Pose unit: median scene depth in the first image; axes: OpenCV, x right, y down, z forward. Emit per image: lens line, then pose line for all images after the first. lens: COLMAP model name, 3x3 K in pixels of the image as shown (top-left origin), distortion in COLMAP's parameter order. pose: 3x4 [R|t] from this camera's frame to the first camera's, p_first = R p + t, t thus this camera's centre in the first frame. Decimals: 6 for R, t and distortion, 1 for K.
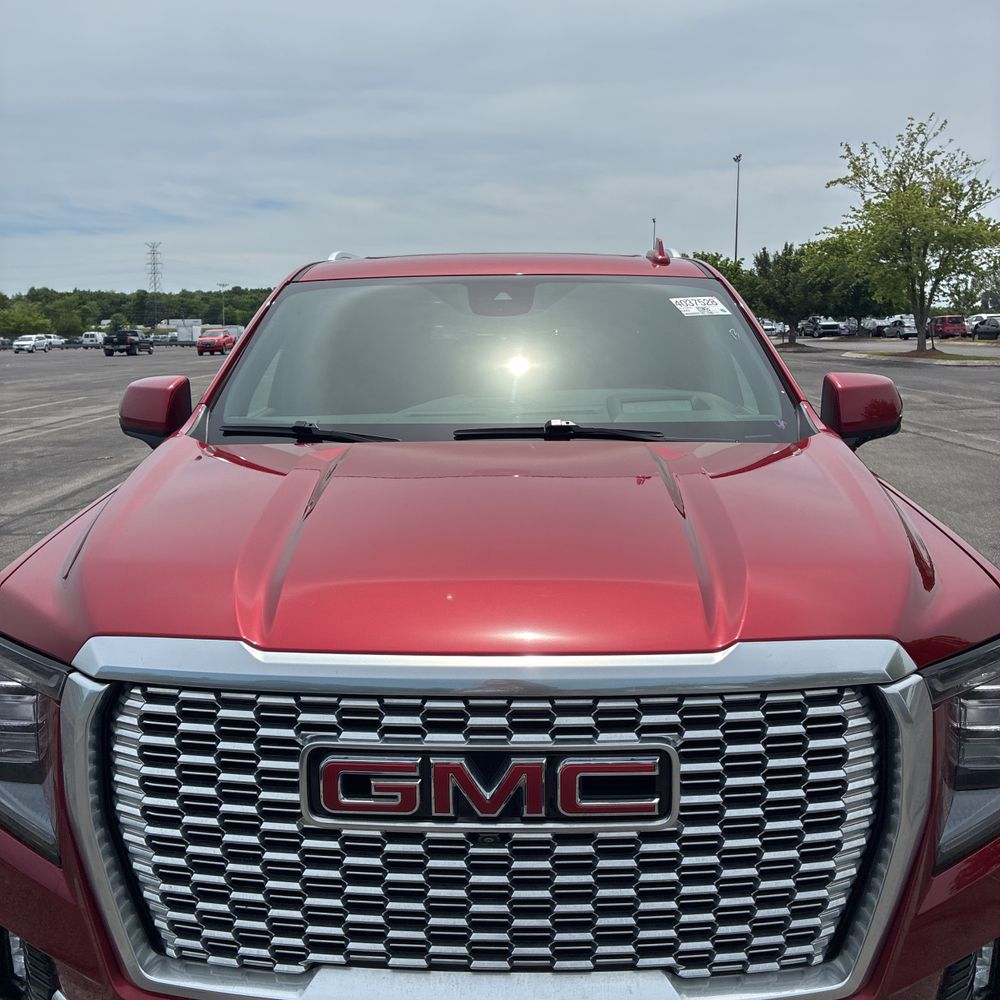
lens RADIAL K [[1018.9, 0, 493.1], [0, 1018.9, 499.7], [0, 0, 1]] dist [0.022831, 0.000000]
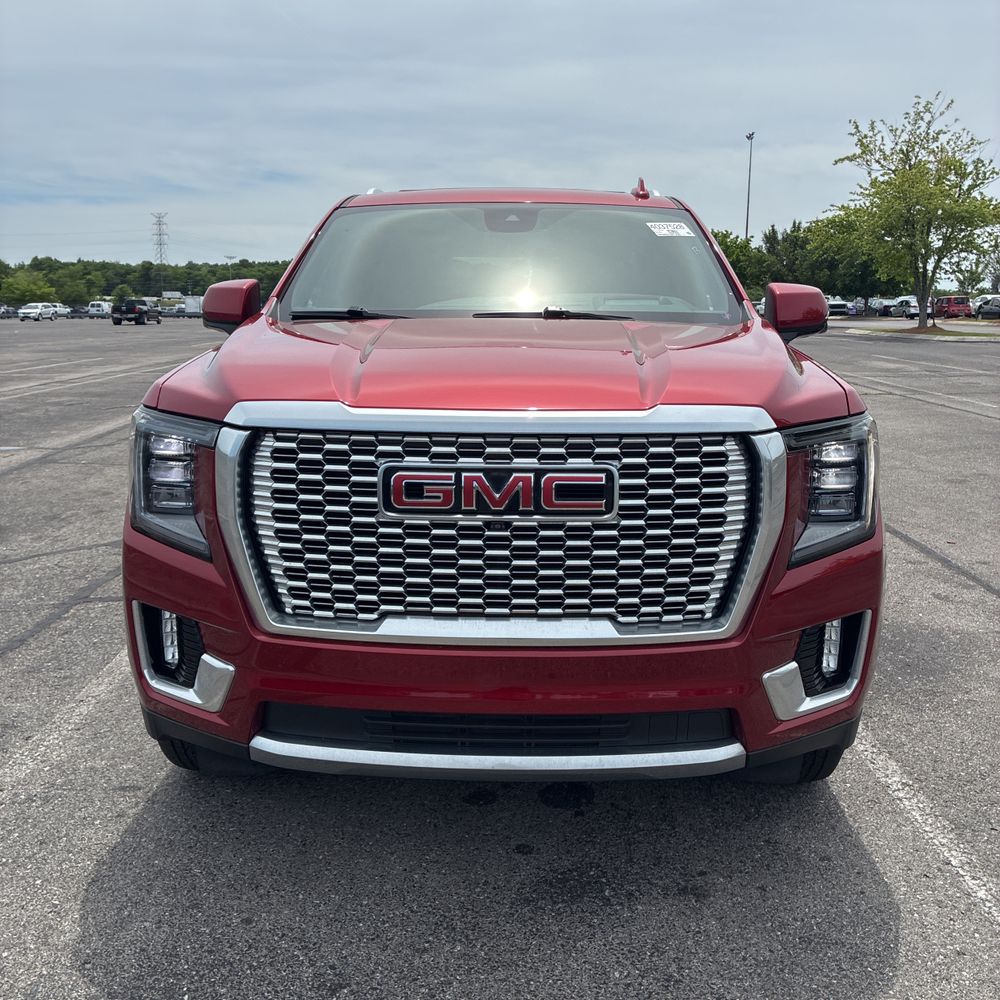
lens RADIAL K [[1018.9, 0, 508.0], [0, 1018.9, 503.8], [0, 0, 1]] dist [0.022831, 0.000000]
pose [[0.999862, 0.014558, 0.008025, -0.001077], [-0.014762, 0.999552, 0.026033, 0.221705], [-0.007643, -0.026148, 0.999629, -0.485953]]
